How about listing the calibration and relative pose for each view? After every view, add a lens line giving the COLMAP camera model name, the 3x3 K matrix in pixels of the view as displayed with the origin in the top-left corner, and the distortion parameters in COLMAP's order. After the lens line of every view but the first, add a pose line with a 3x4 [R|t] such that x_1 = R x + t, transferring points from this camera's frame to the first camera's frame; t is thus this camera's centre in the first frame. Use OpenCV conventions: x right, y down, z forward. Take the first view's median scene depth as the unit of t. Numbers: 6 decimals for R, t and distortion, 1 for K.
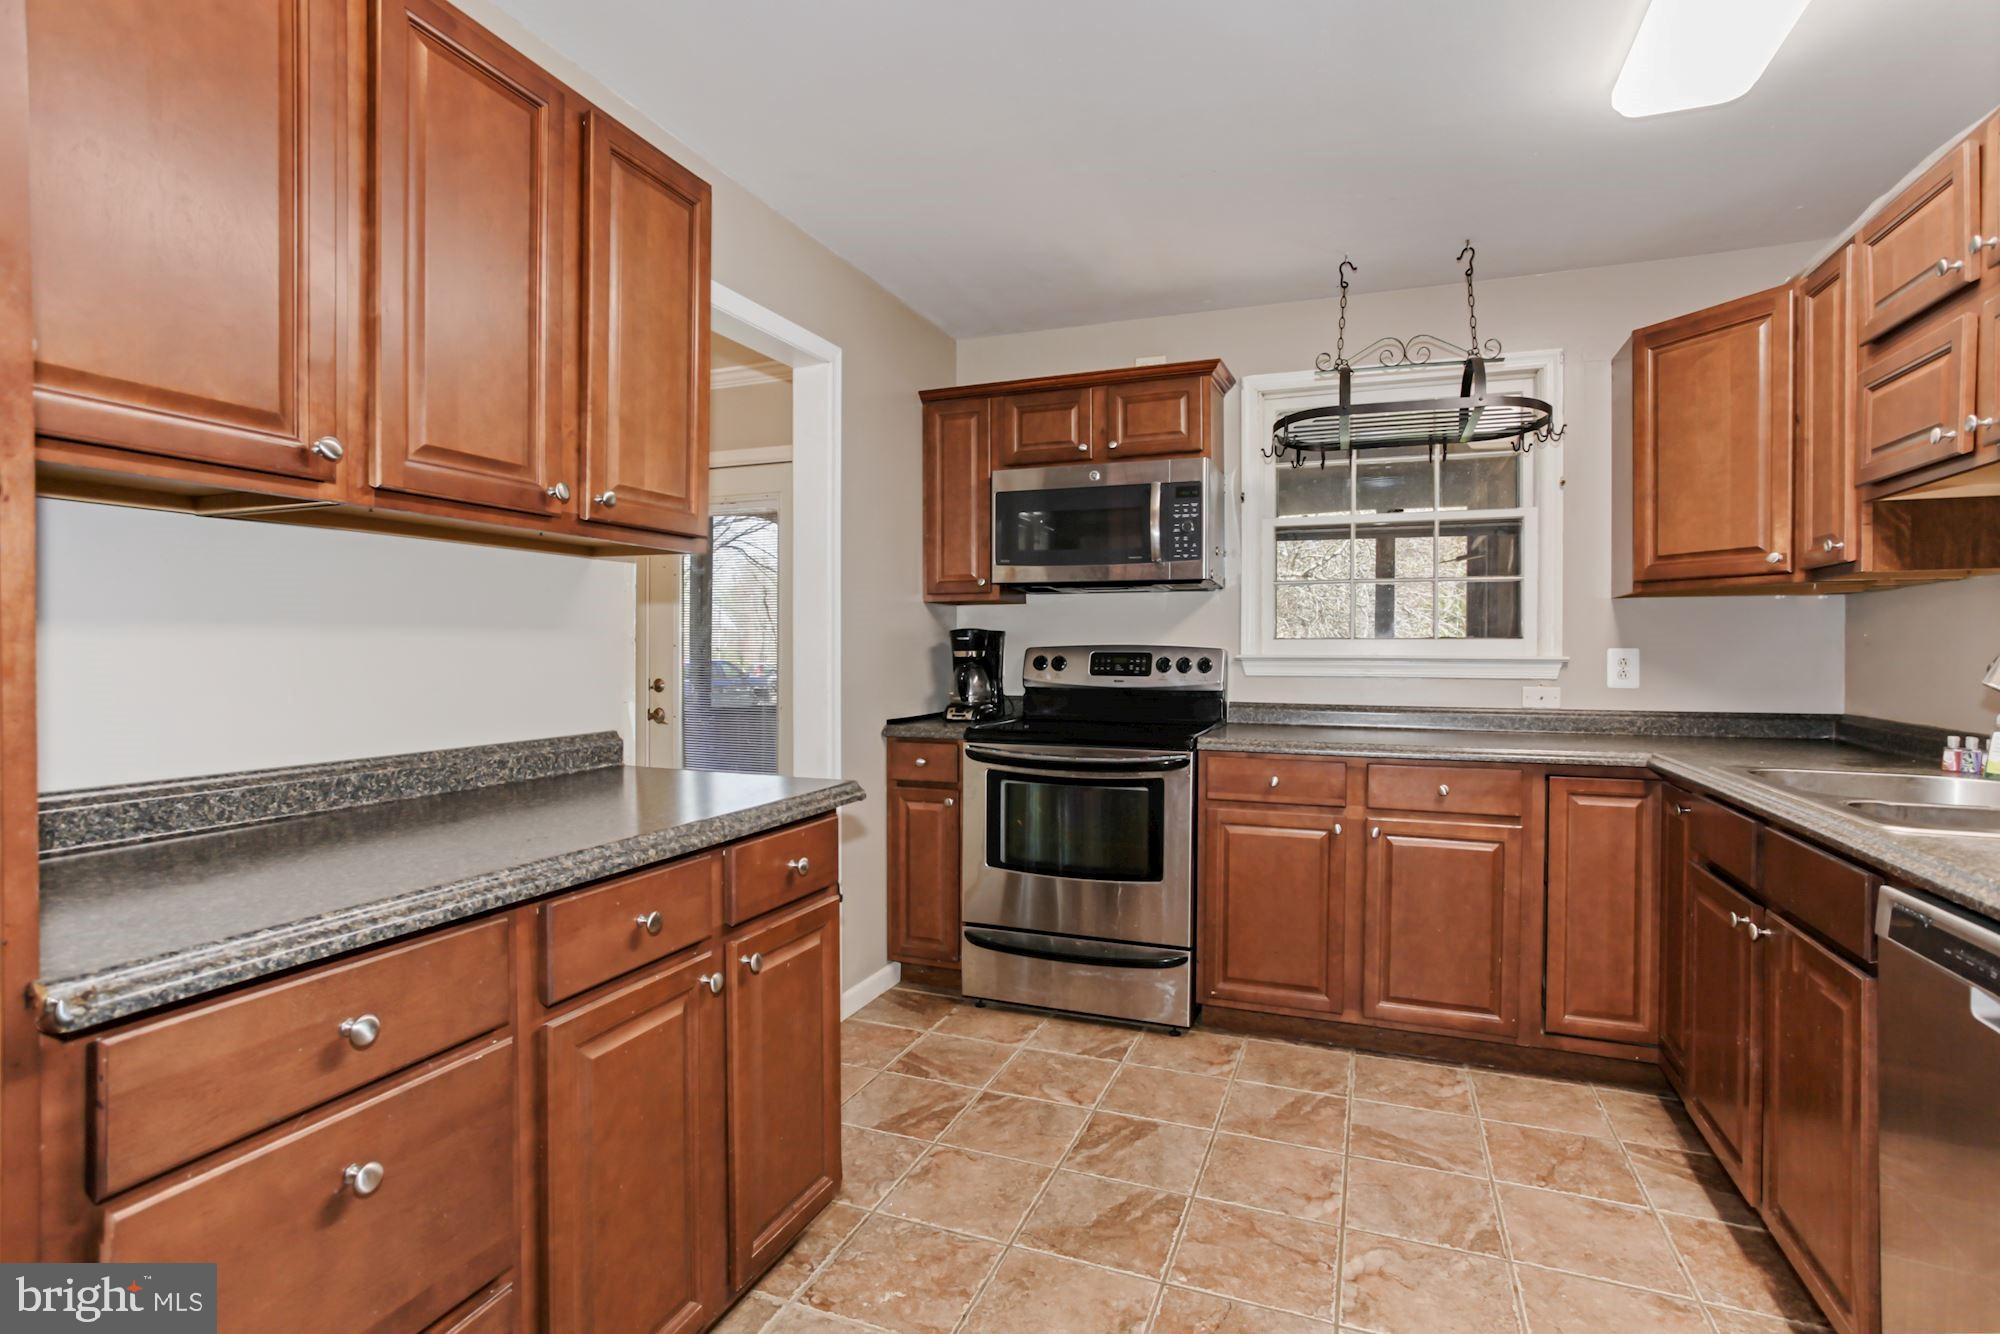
lens RADIAL K [[972.7, 0, 989.2], [0, 972.7, 648.1], [0, 0, 1]] dist [-0.045476, 0.026208]
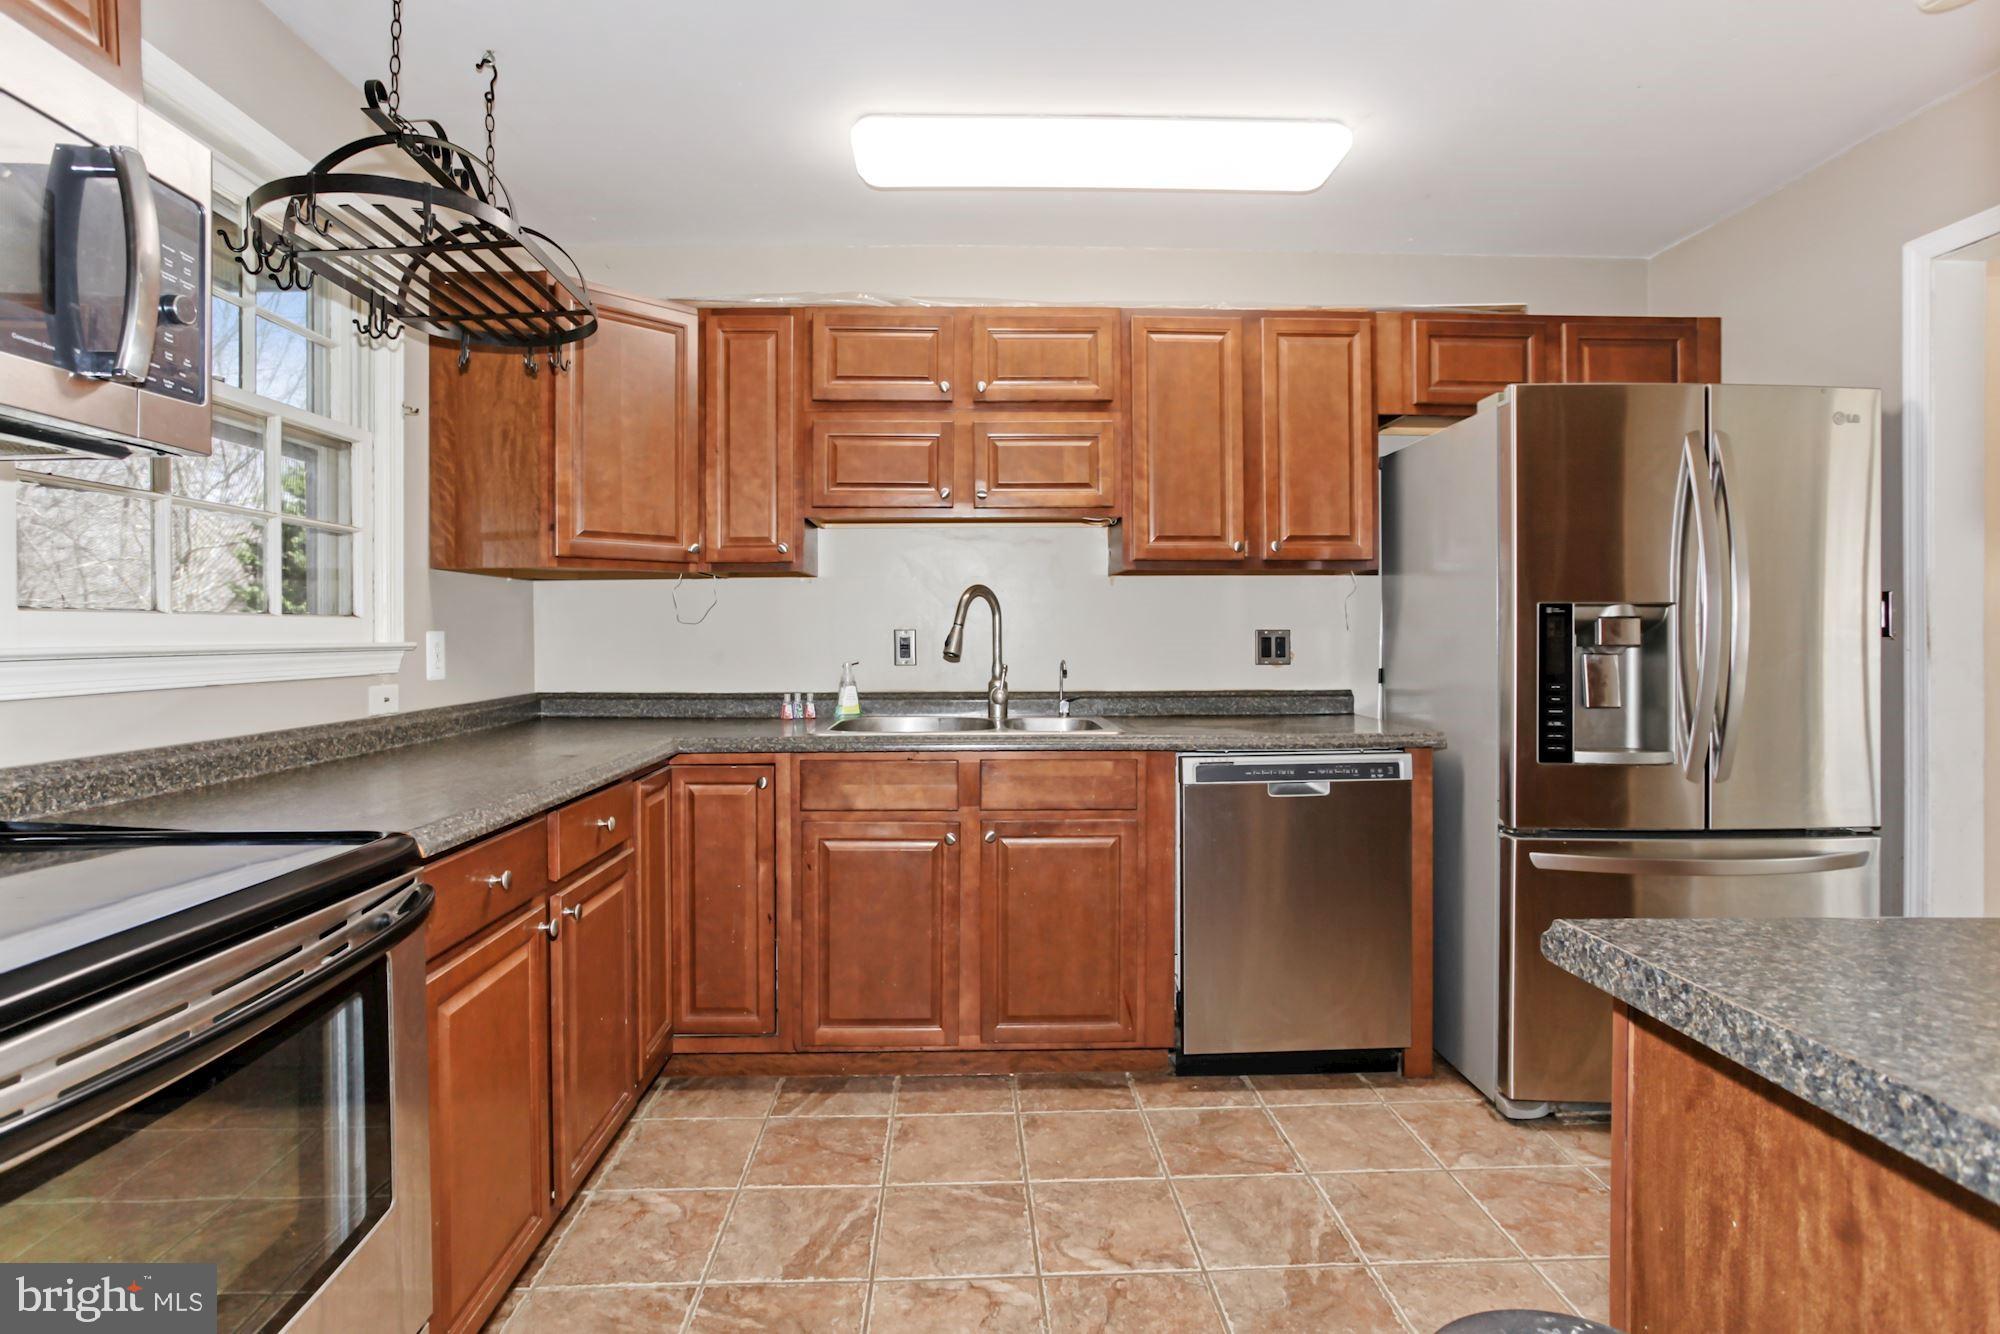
lens RADIAL K [[972.7, 0, 989.2], [0, 972.7, 648.1], [0, 0, 1]] dist [-0.045476, 0.026208]
pose [[-0.407615, -0.013265, 0.913057, -0.296432], [0.001192, 0.999886, 0.015059, 0.002473], [-0.913153, 0.007227, -0.407553, 0.982126]]
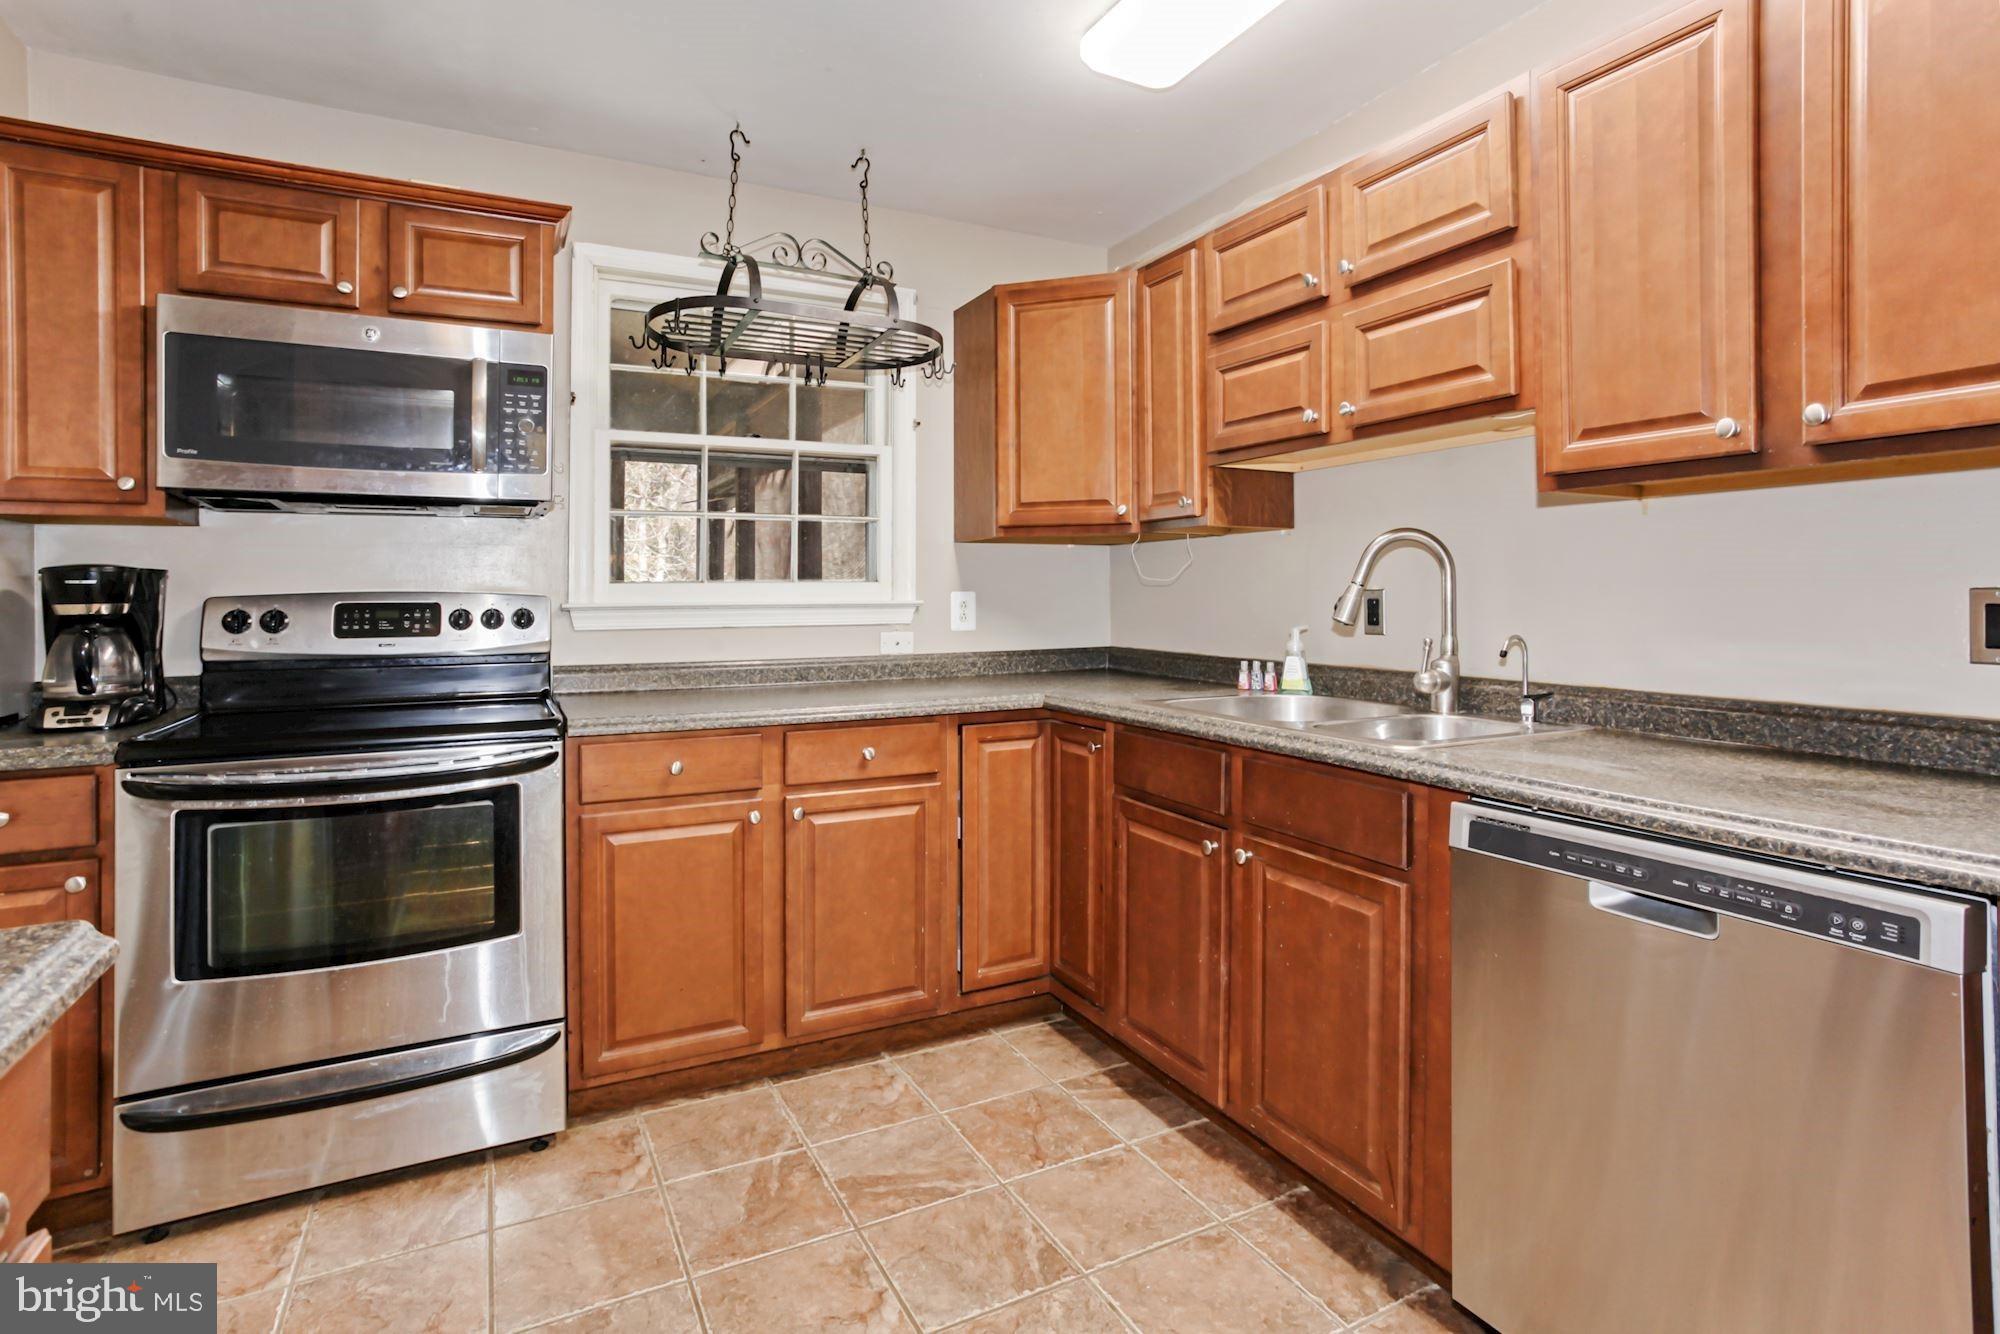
lens RADIAL K [[999.6, 0, 995.1], [0, 999.6, 578.8], [0, 0, 1]] dist [-0.050044, 0.027045]
pose [[0.653638, 0.002862, 0.756802, -0.139049], [0.006698, 0.999932, -0.009567, -0.003564], [-0.756778, 0.011322, 0.653574, 0.297433]]
